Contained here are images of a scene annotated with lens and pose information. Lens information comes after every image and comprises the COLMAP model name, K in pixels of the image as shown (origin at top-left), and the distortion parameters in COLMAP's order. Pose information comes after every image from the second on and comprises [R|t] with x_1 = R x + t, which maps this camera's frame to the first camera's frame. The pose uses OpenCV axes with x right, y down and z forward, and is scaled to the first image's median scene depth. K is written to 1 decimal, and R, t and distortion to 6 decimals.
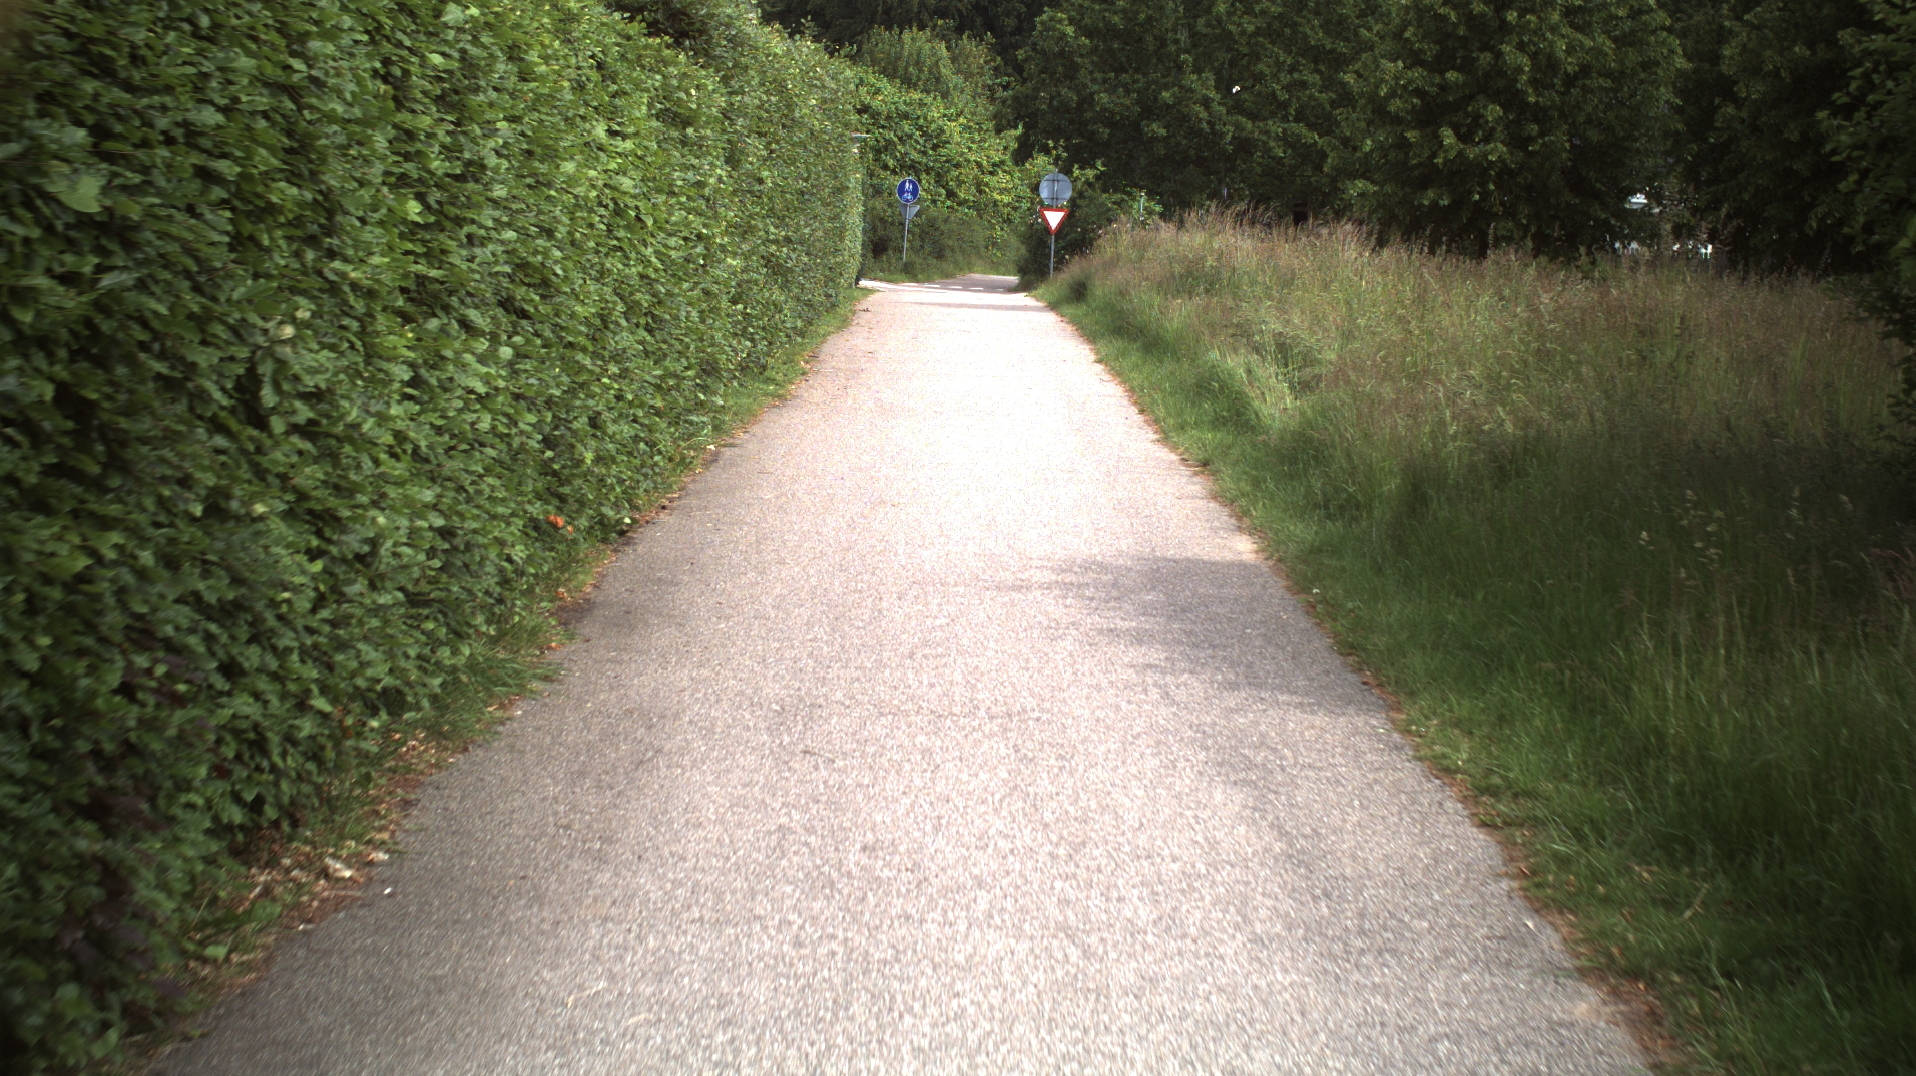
lens RADIAL K [[12602.7, 0, 962.8], [0, 12602.7, 539.9], [0, 0, 1]] dist [-3.881881, 0.000000]
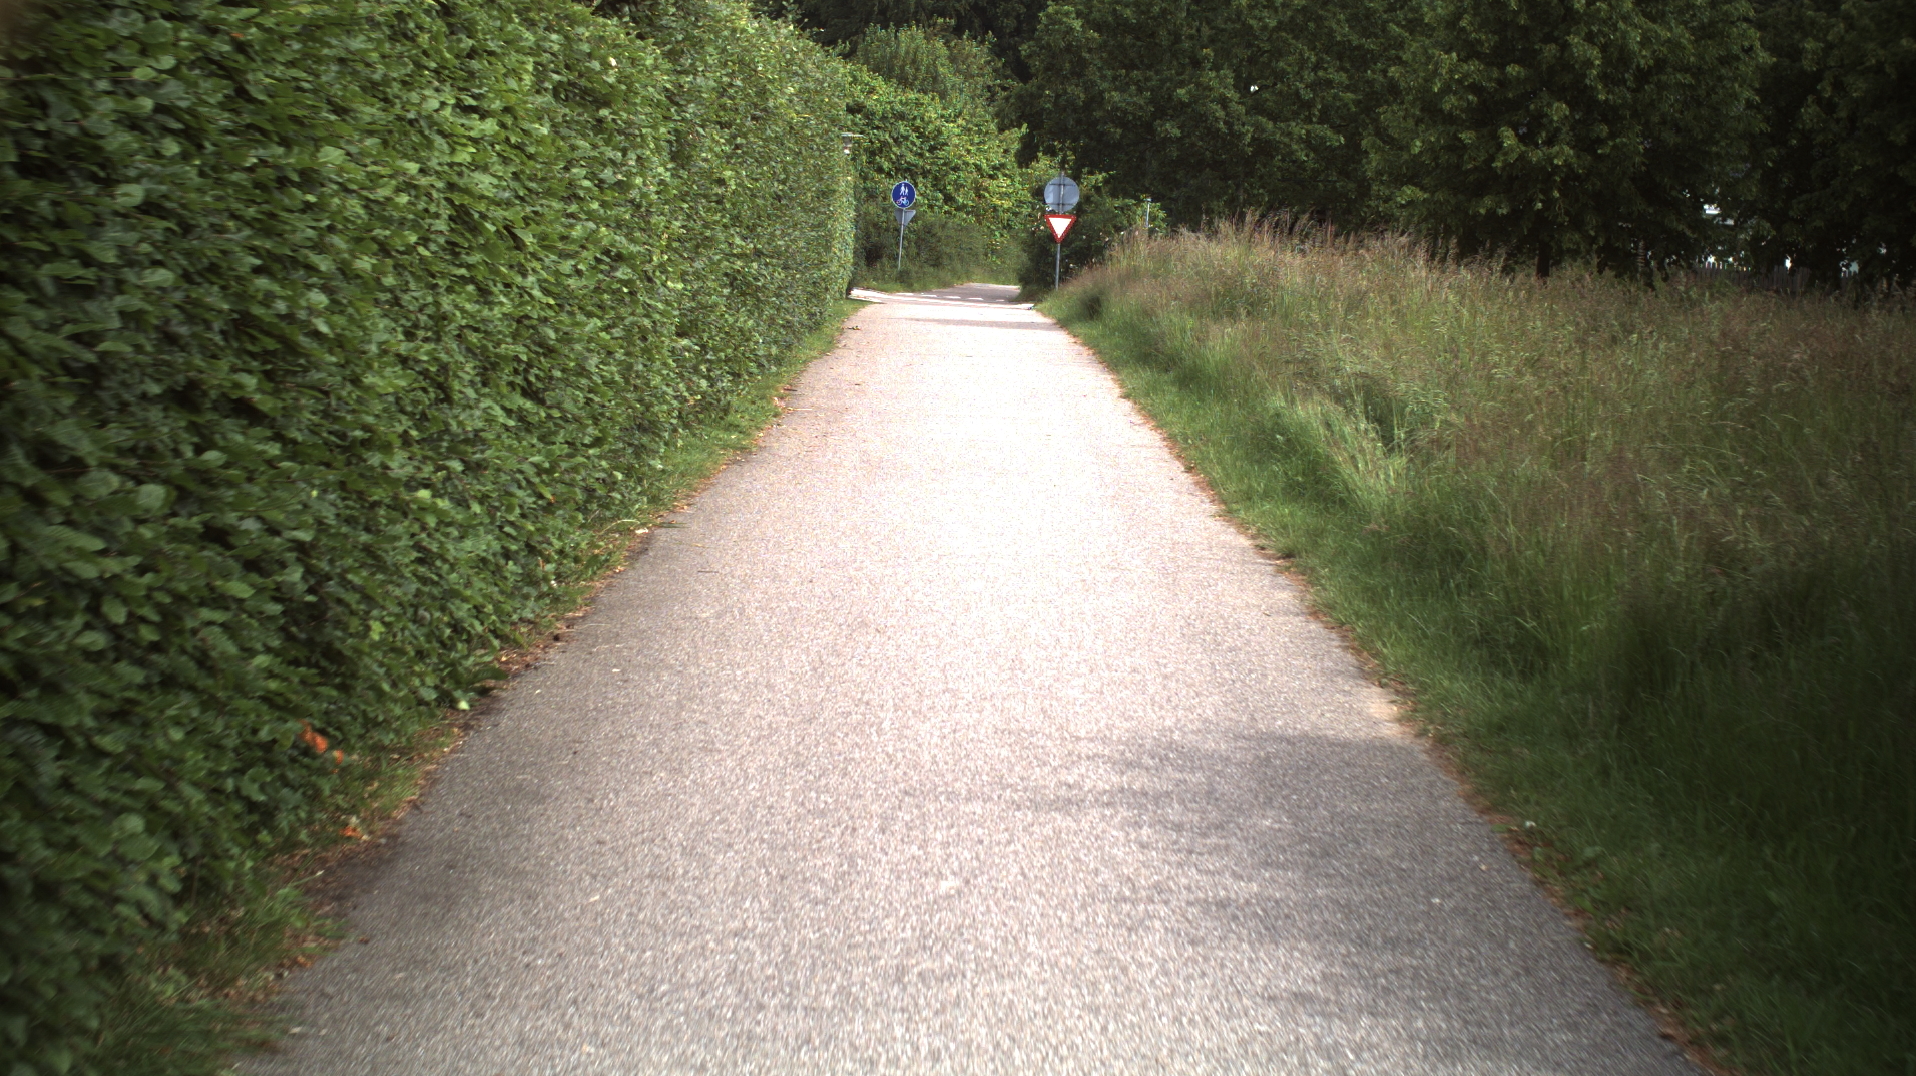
lens RADIAL K [[12602.7, 0, 976.0], [0, 12602.7, 544.8], [0, 0, 1]] dist [-3.881881, 0.000000]
pose [[0.999985, 0.005180, 0.001516, -0.000837], [-0.005180, 0.999987, 0.000038, -0.006317], [-0.001516, -0.000046, 0.999999, 0.225955]]
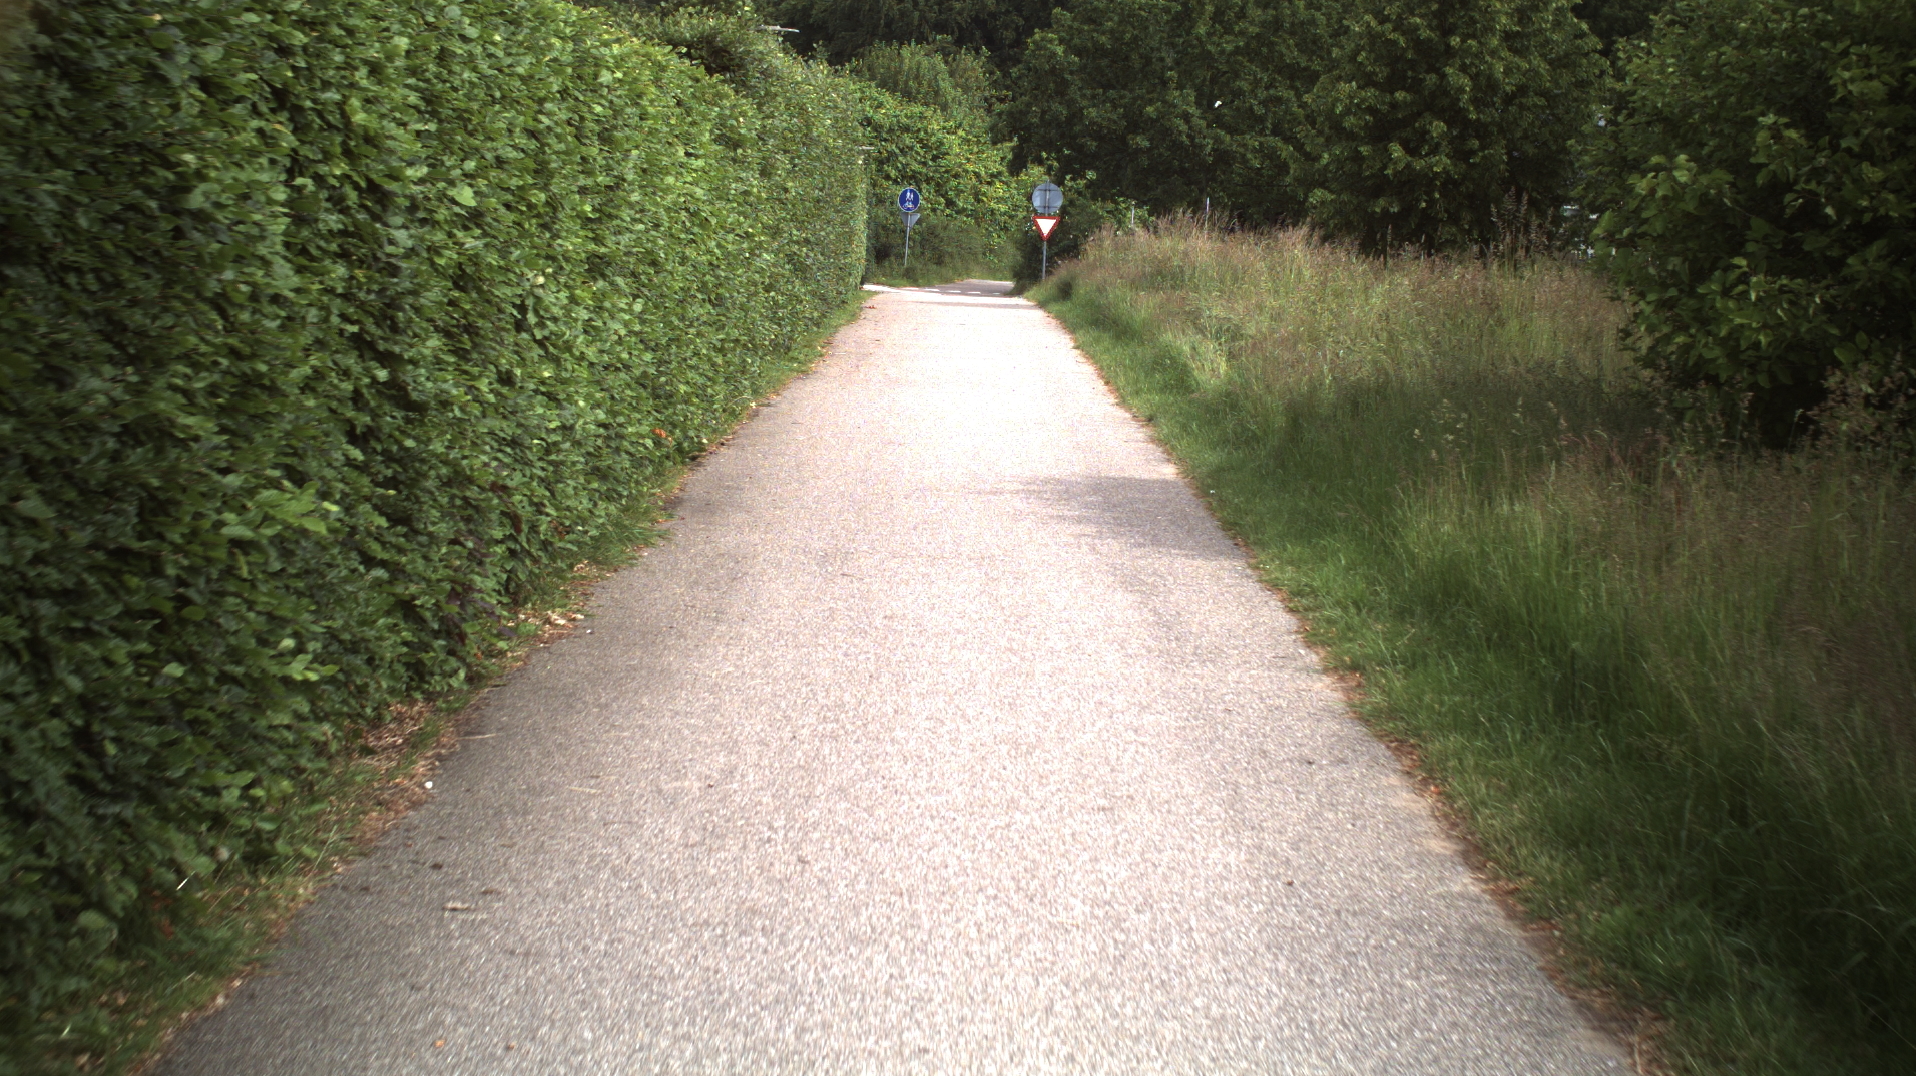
lens RADIAL K [[12602.7, 0, 942.4], [0, 12602.7, 539.9], [0, 0, 1]] dist [-3.881881, 0.000000]
pose [[0.999998, -0.000506, -0.001668, 0.000742], [0.000504, 1.000000, -0.000776, 0.006478], [0.001668, 0.000775, 0.999998, -0.226201]]
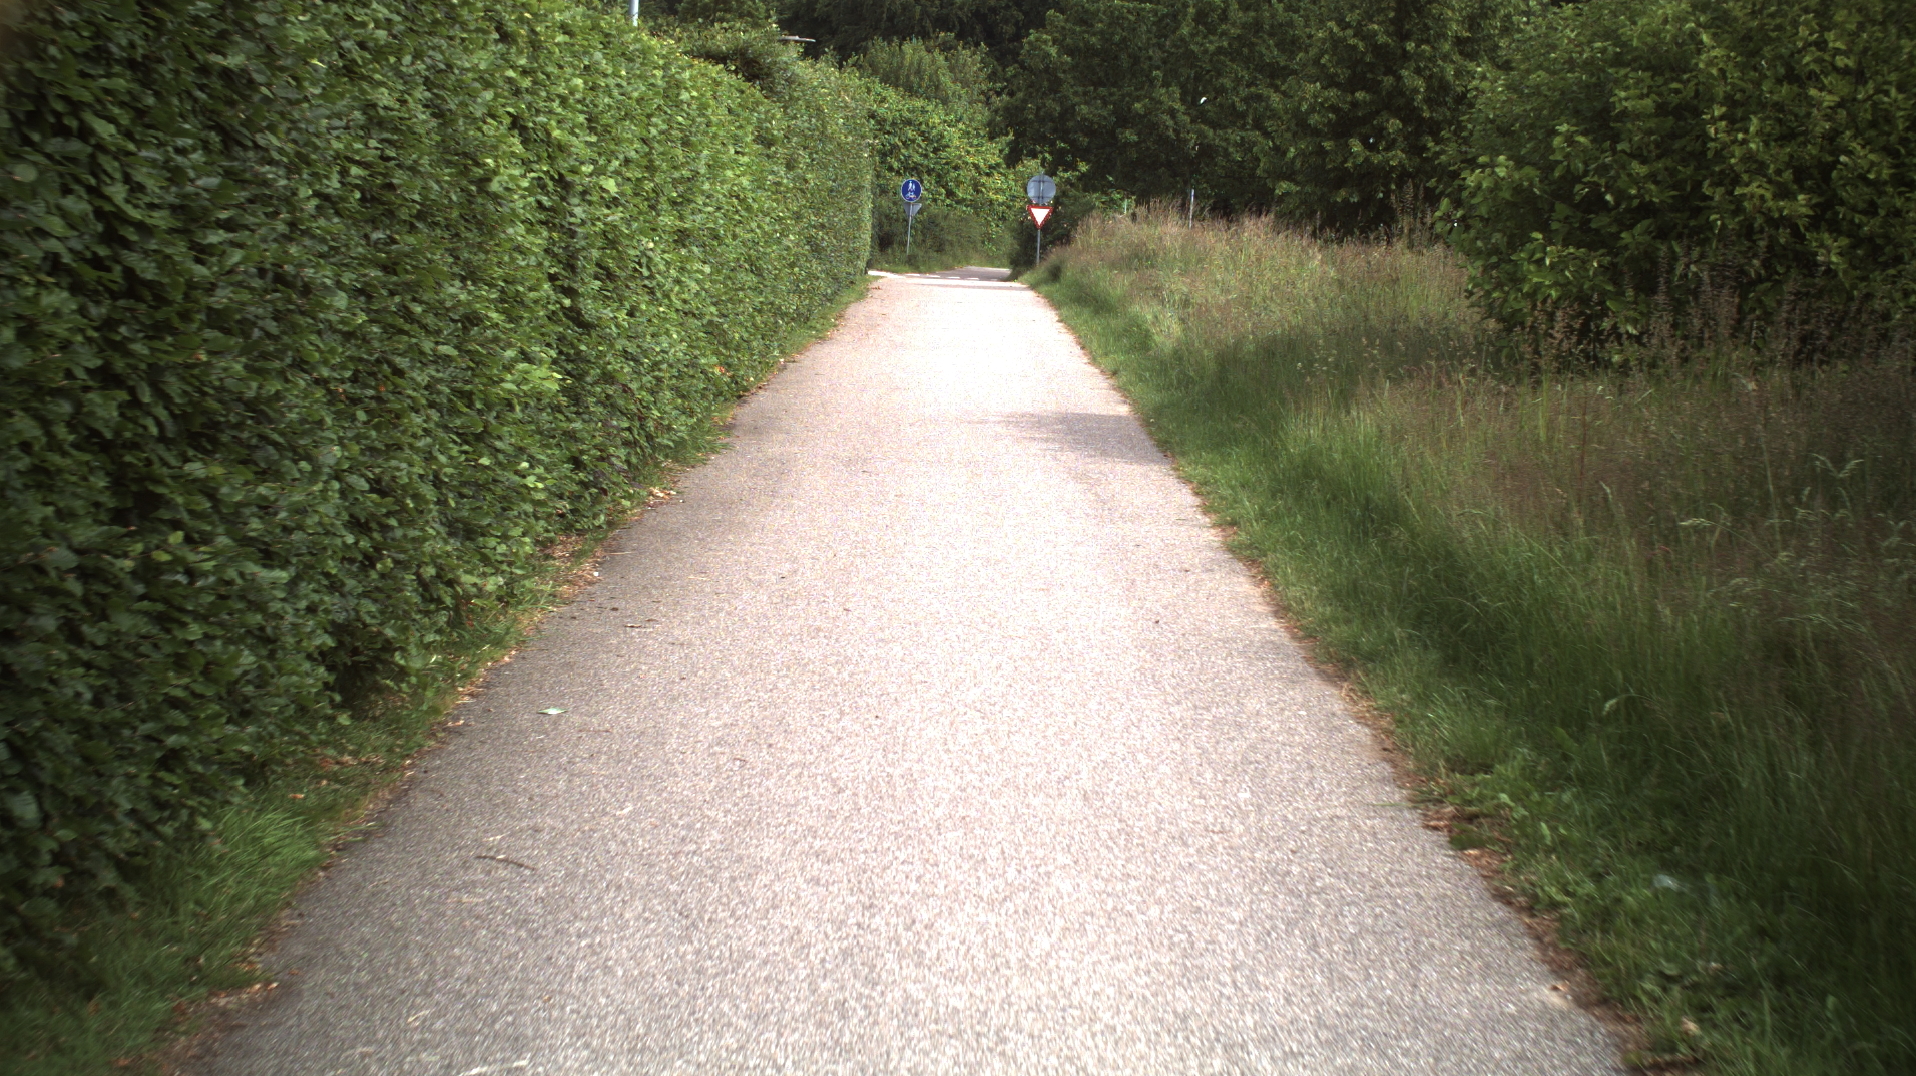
lens RADIAL K [[12602.7, 0, 942.6], [0, 12602.7, 533.3], [0, 0, 1]] dist [-3.881881, 0.000000]
pose [[0.999997, 0.001609, -0.001697, 0.001447], [-0.001610, 0.999999, -0.000571, 0.012893], [0.001696, 0.000573, 0.999998, -0.452193]]
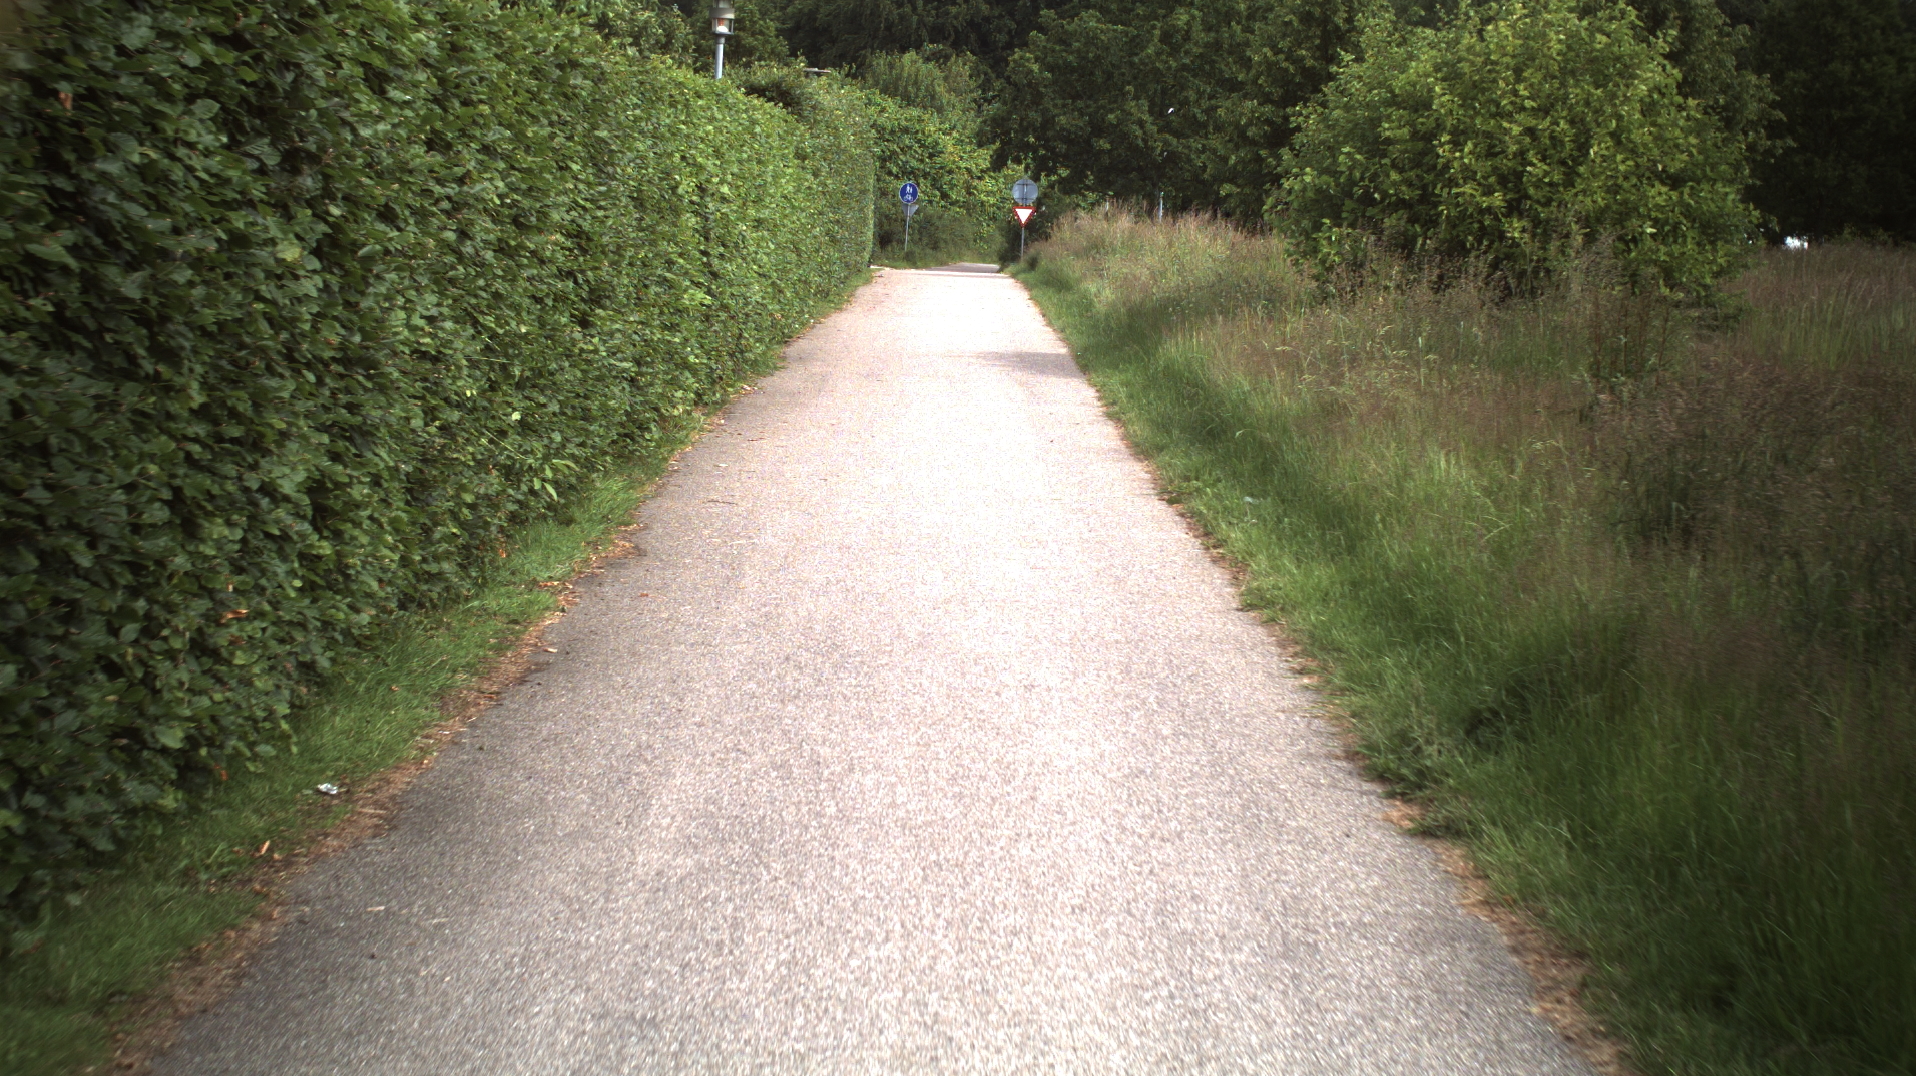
lens RADIAL K [[12602.7, 0, 966.8], [0, 12602.7, 532.7], [0, 0, 1]] dist [-3.881881, 0.000000]
pose [[1.000000, -0.000140, 0.000395, 0.003280], [0.000141, 1.000000, -0.000816, 0.025511], [-0.000395, 0.000816, 1.000000, -0.904800]]
